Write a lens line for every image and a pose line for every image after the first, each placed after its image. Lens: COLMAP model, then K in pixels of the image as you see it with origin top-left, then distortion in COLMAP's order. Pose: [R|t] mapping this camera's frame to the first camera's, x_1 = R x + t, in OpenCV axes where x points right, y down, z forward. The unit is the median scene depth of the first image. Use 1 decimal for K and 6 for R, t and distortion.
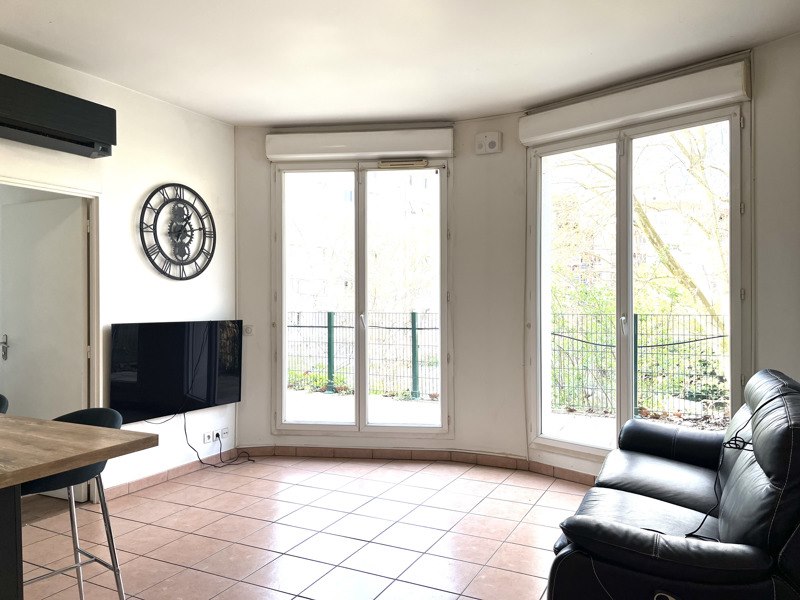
lens RADIAL K [[606.3, 0, 400.0], [0, 606.3, 300.0], [0, 0, 1]] dist [0.086575, -0.132576]
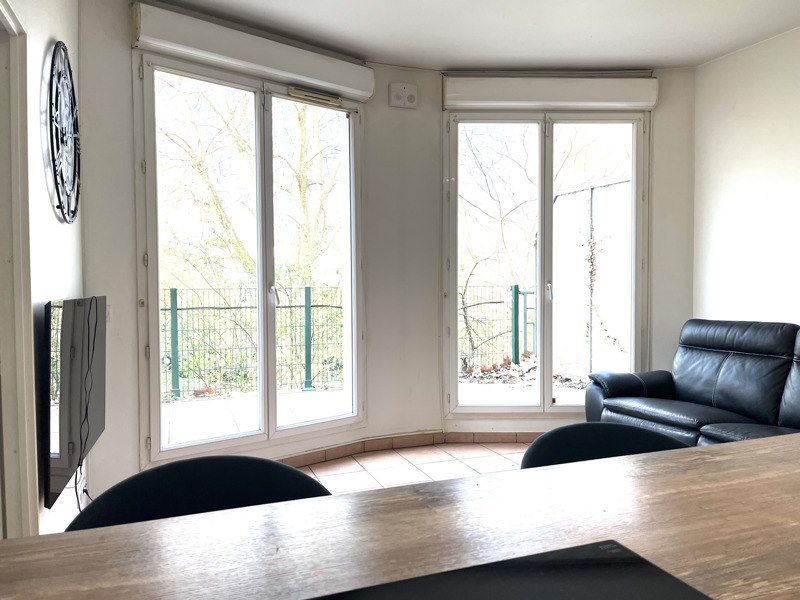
lens RADIAL K [[606.3, 0, 400.0], [0, 606.3, 300.0], [0, 0, 1]] dist [0.086575, -0.132576]
pose [[0.676522, -0.023164, 0.736058, -0.541196], [0.001921, 0.999557, 0.029690, 0.020116], [-0.736420, -0.018672, 0.676267, 0.386686]]
